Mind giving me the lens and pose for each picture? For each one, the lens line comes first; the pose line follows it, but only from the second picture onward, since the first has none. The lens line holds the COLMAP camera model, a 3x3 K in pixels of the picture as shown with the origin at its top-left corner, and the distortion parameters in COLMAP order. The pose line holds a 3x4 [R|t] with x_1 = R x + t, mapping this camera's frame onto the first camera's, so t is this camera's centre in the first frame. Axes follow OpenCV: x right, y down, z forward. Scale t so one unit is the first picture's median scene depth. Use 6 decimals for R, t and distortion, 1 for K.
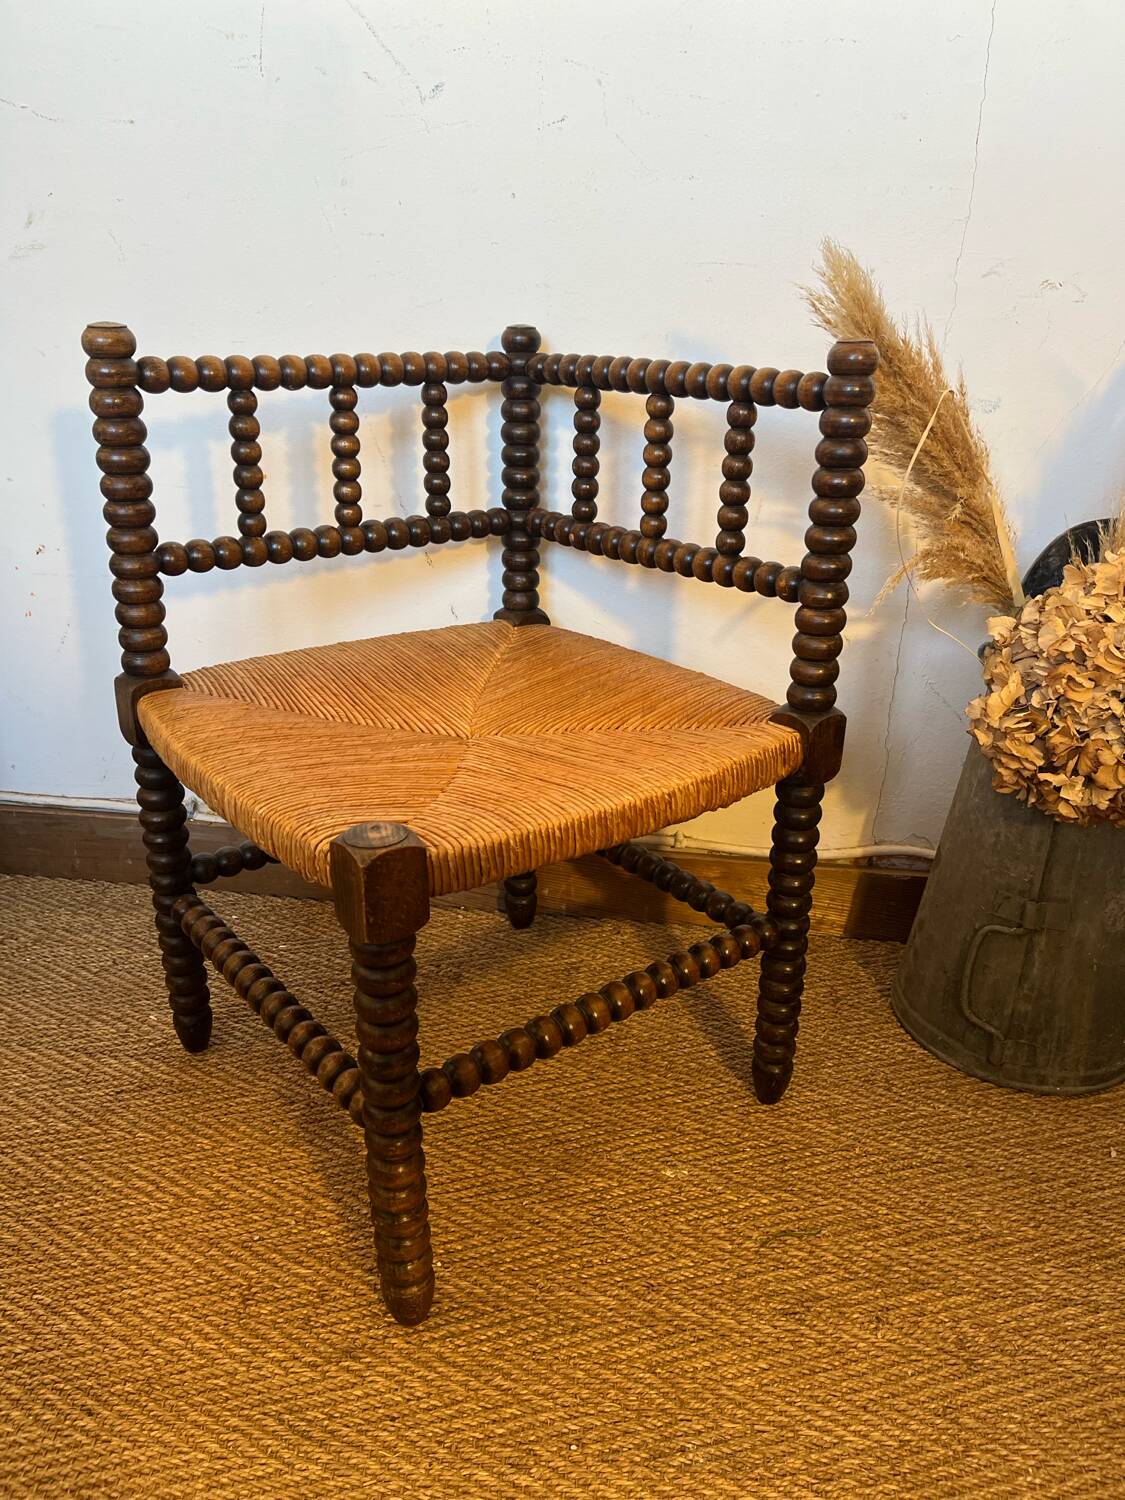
lens RADIAL K [[1137.5, 0, 566.0], [0, 1137.5, 753.0], [0, 0, 1]] dist [0.085314, -0.124115]
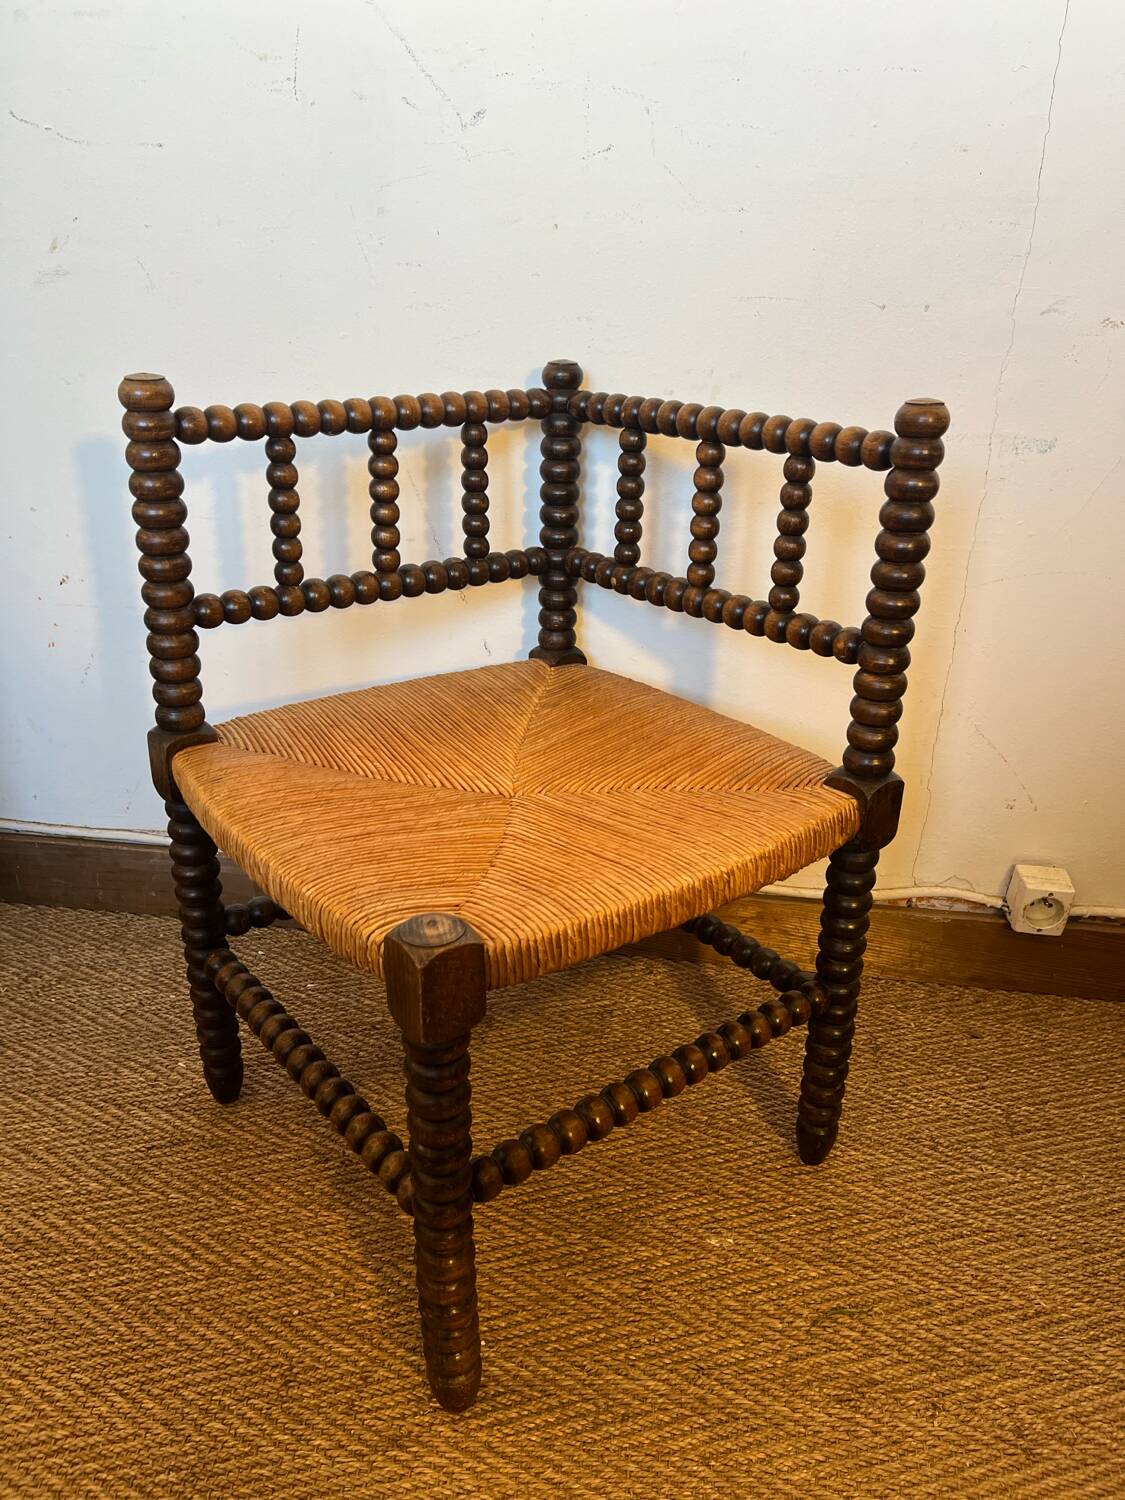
lens RADIAL K [[1137.5, 0, 562.6], [0, 1137.5, 750.4], [0, 0, 1]] dist [0.085314, -0.124115]
pose [[0.999979, 0.005930, -0.002734, -0.041536], [-0.005875, 0.999786, 0.019822, -0.075571], [0.002851, -0.019806, 0.999800, 0.030539]]
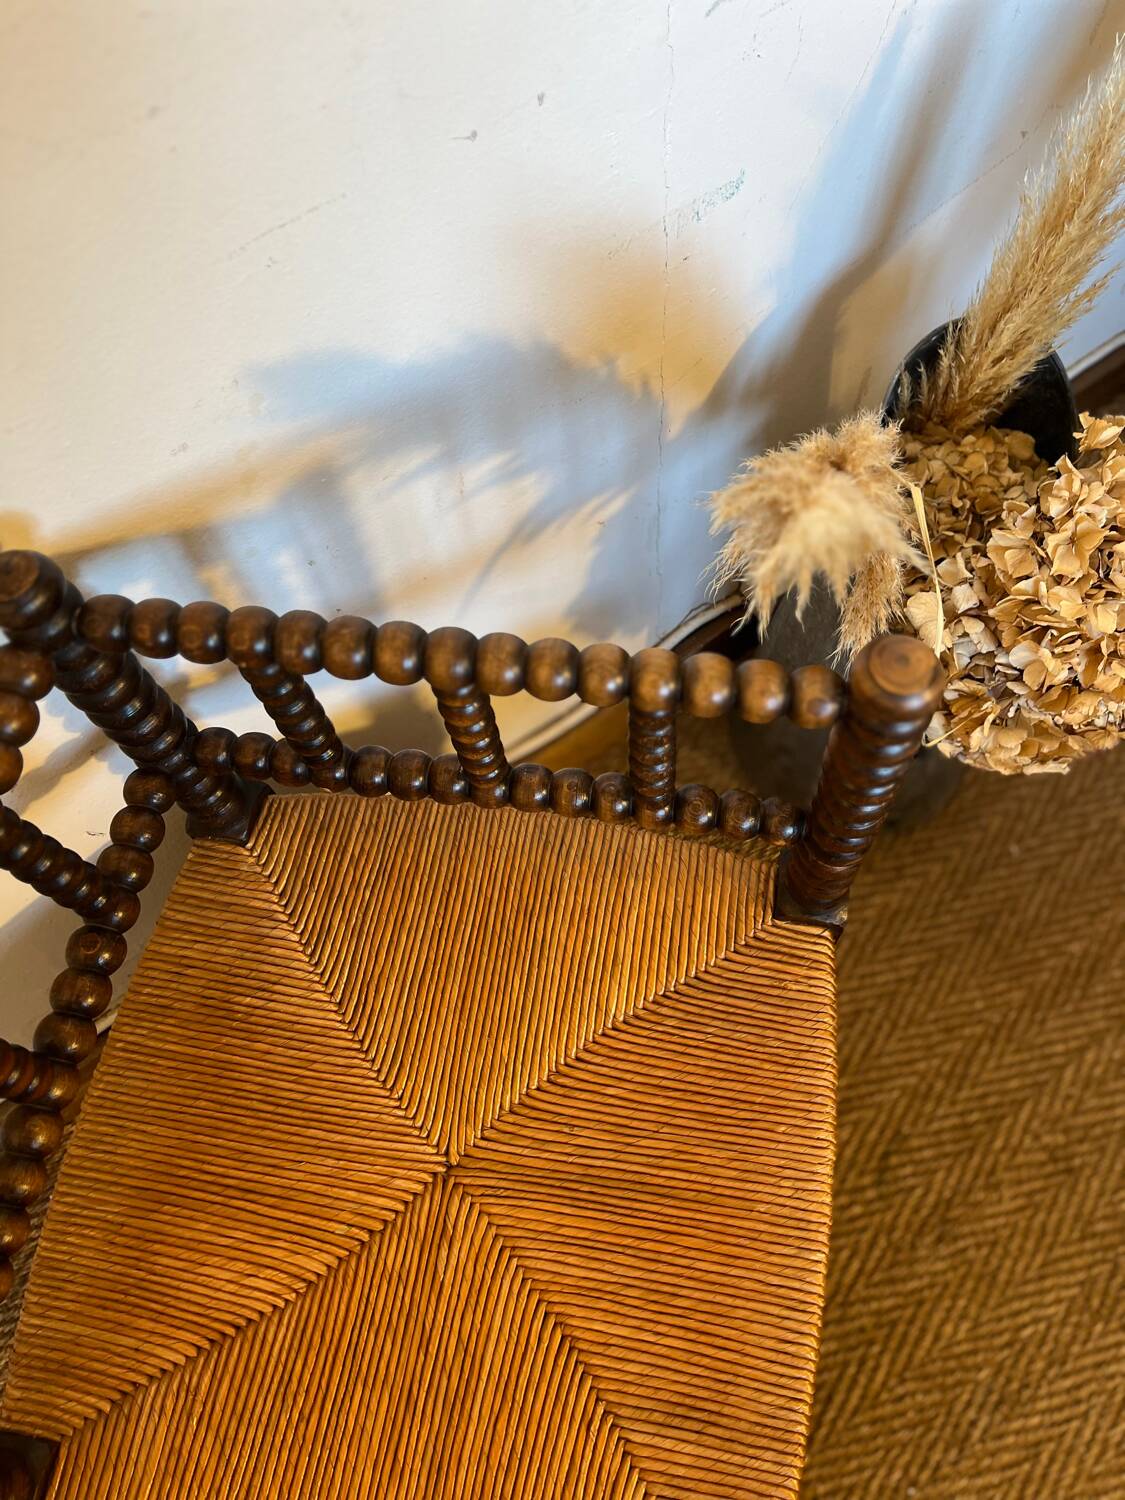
lens RADIAL K [[1137.5, 0, 588.1], [0, 1137.5, 735.6], [0, 0, 1]] dist [0.085314, -0.124115]
pose [[0.738513, -0.633515, 0.230776, -0.016507], [0.313577, 0.625729, 0.714236, -0.709234], [-0.596882, -0.455106, 0.660765, 0.623465]]
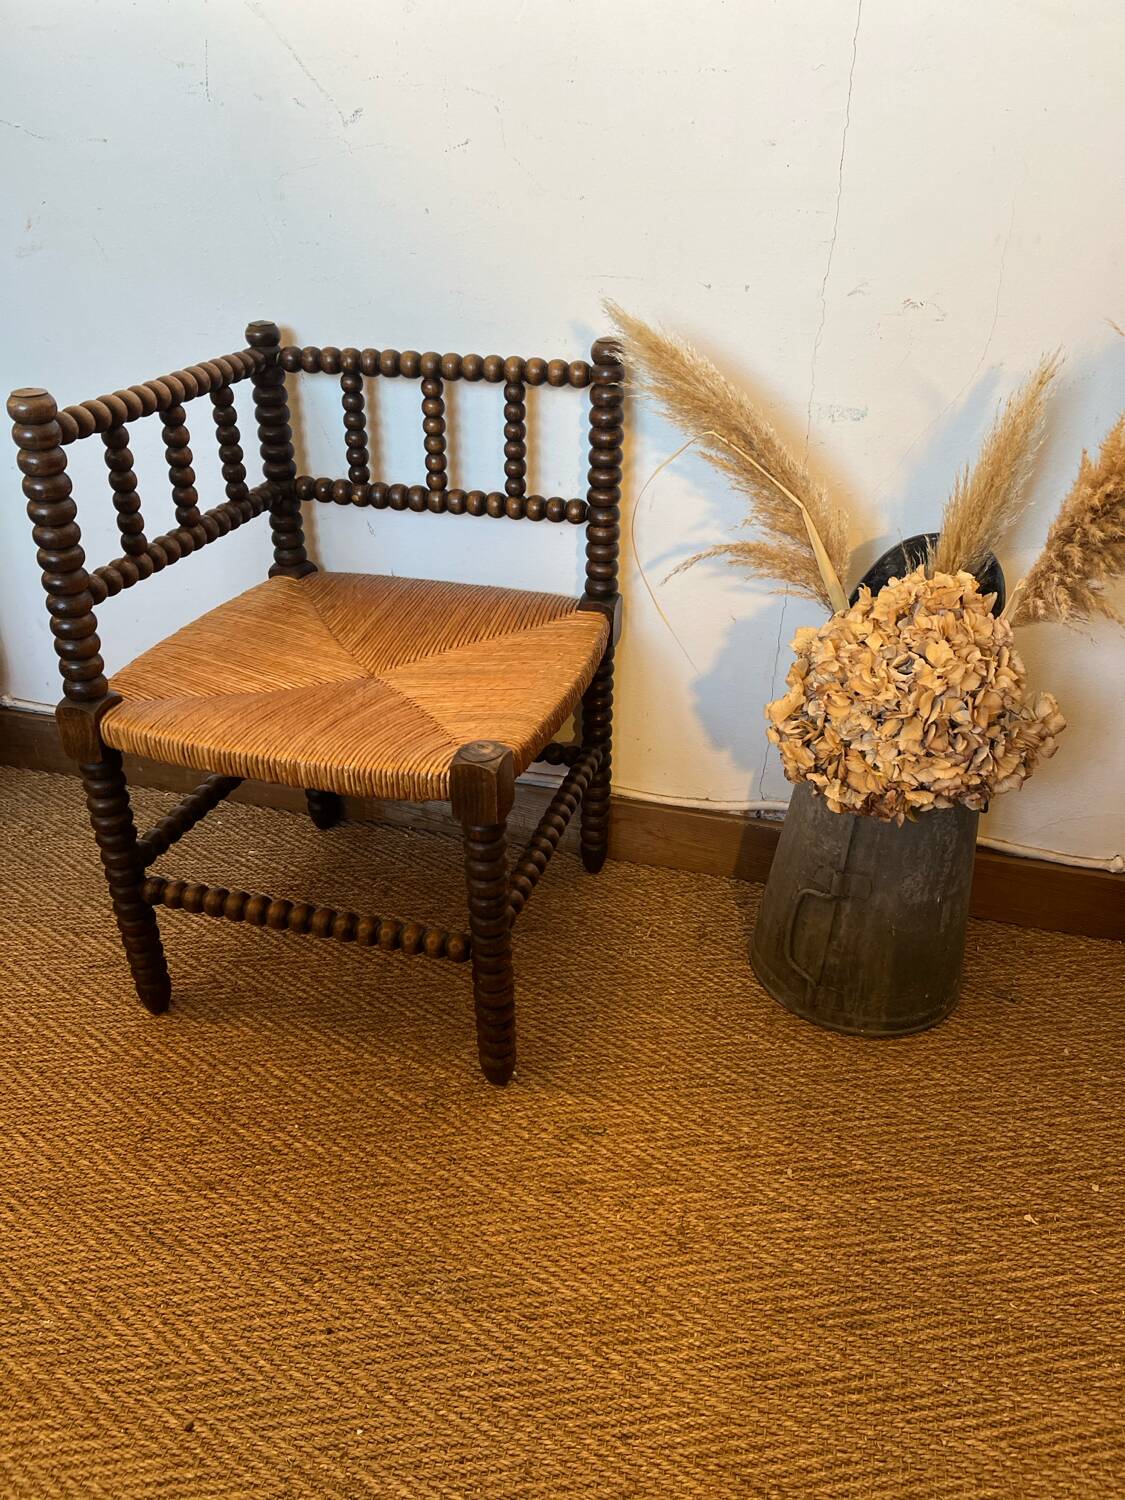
lens RADIAL K [[1137.5, 0, 567.6], [0, 1137.5, 759.1], [0, 0, 1]] dist [0.085314, -0.124115]
pose [[0.990022, 0.061684, -0.126698, 0.311553], [-0.045824, 0.991162, 0.124487, -0.126266], [0.133257, -0.117439, 0.984099, -0.159124]]
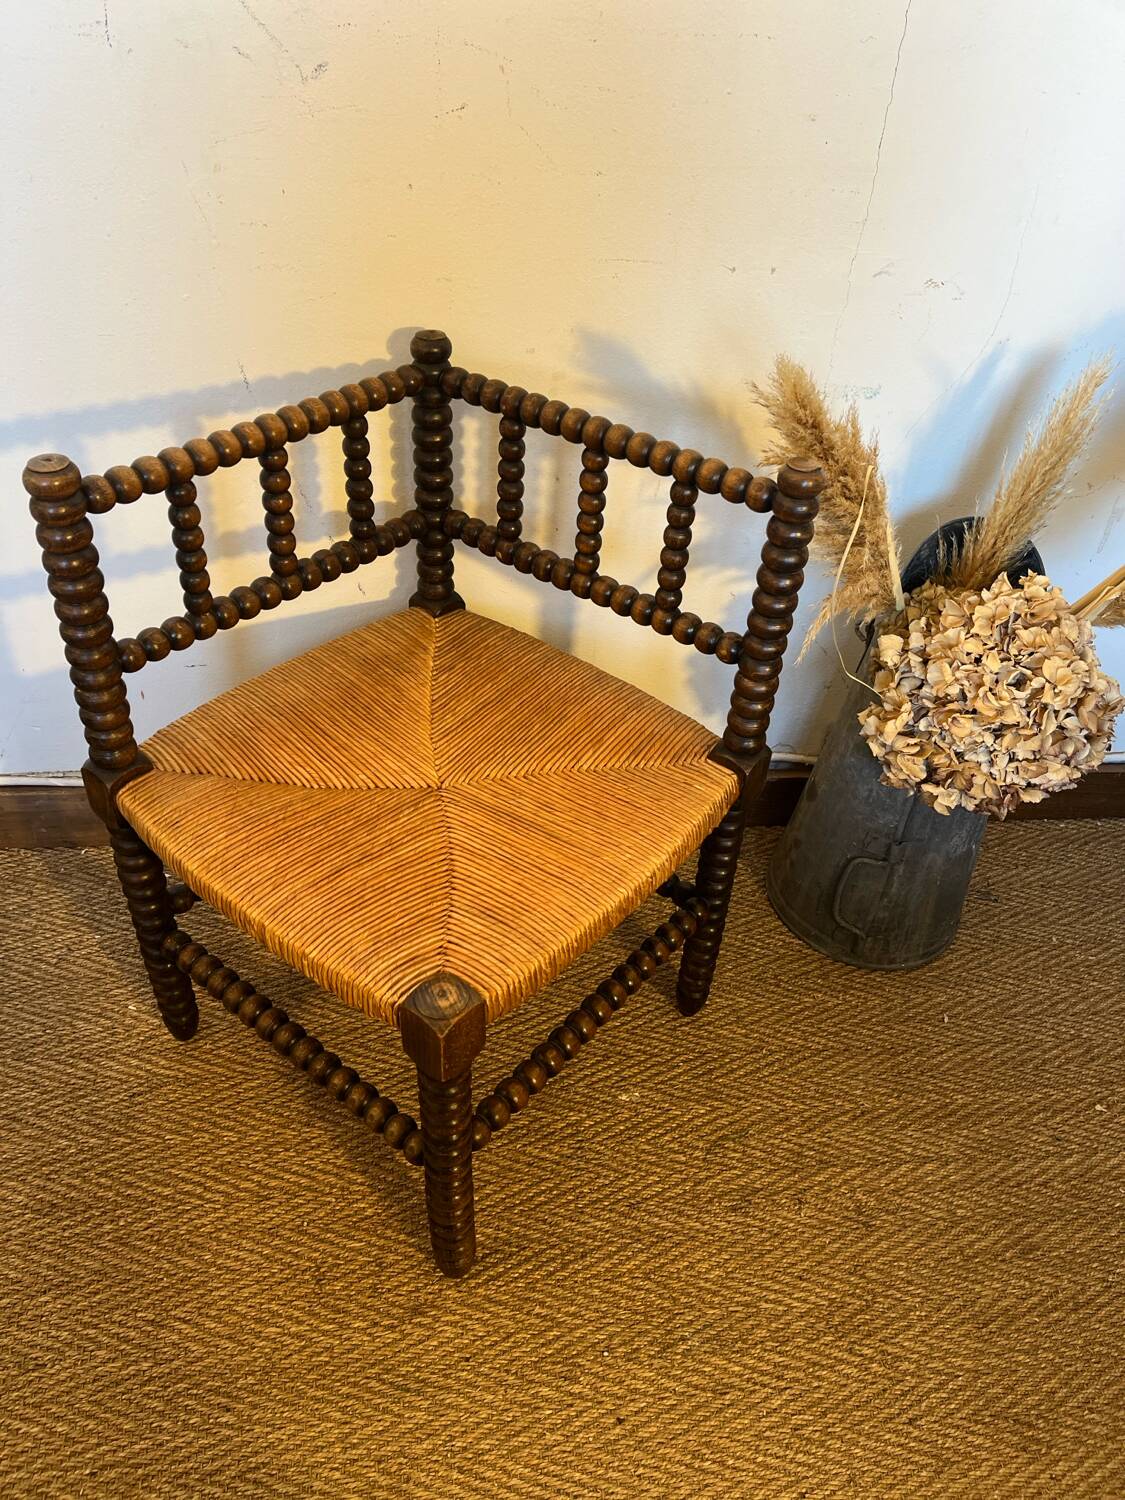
lens RADIAL K [[1137.5, 0, 570.8], [0, 1137.5, 760.9], [0, 0, 1]] dist [0.085314, -0.124115]
pose [[0.974658, -0.107047, 0.196425, -0.182883], [0.041874, 0.949855, 0.309874, -0.390490], [-0.219747, -0.293796, 0.930266, -0.036344]]
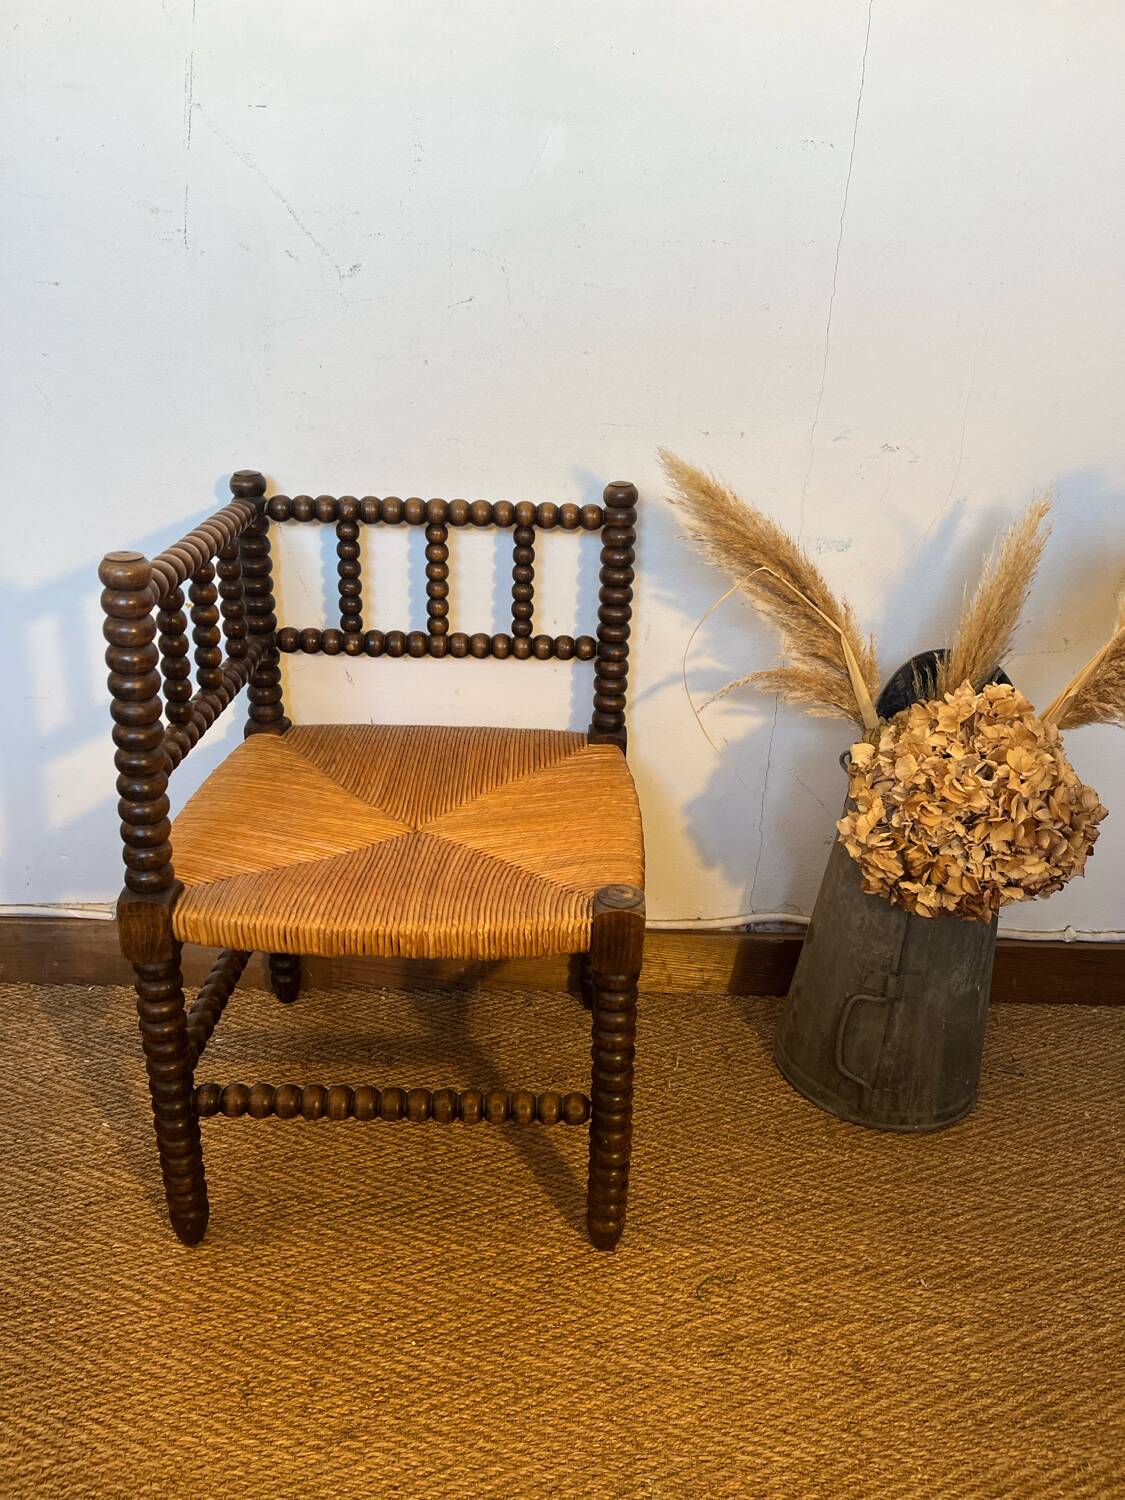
lens RADIAL K [[1137.5, 0, 562.7], [0, 1137.5, 756.5], [0, 0, 1]] dist [0.085314, -0.124115]
pose [[0.989593, -0.035377, 0.139478, -0.099297], [0.033333, 0.999300, 0.016969, -0.143596], [-0.139981, -0.012143, 0.990080, -0.135725]]
